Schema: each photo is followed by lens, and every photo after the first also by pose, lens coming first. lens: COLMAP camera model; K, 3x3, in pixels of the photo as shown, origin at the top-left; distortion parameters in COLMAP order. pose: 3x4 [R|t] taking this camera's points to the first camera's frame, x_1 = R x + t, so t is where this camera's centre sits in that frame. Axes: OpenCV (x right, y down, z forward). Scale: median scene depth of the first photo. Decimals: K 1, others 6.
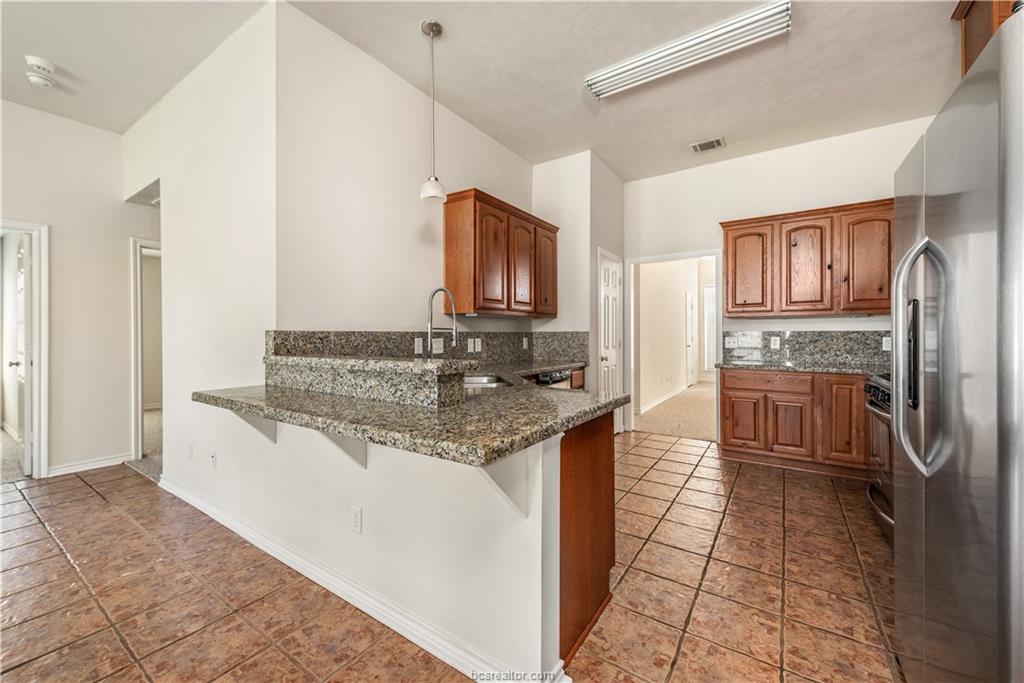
lens RADIAL K [[401.5, 0, 513.0], [0, 401.5, 342.7], [0, 0, 1]] dist [0.007378, -0.000677]
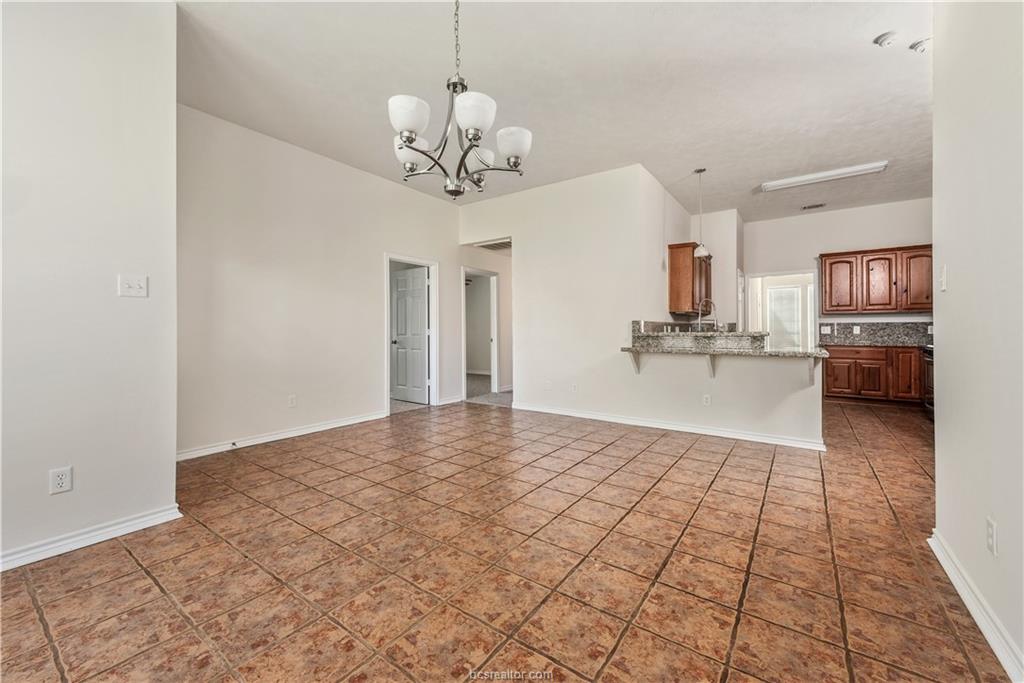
lens RADIAL K [[401.5, 0, 510.2], [0, 401.5, 330.9], [0, 0, 1]] dist [0.007378, -0.000677]
pose [[0.999198, 0.003829, -0.039855, -0.679636], [-0.004067, 0.999974, -0.005891, 0.021152], [0.039832, 0.006048, 0.999188, -0.671049]]
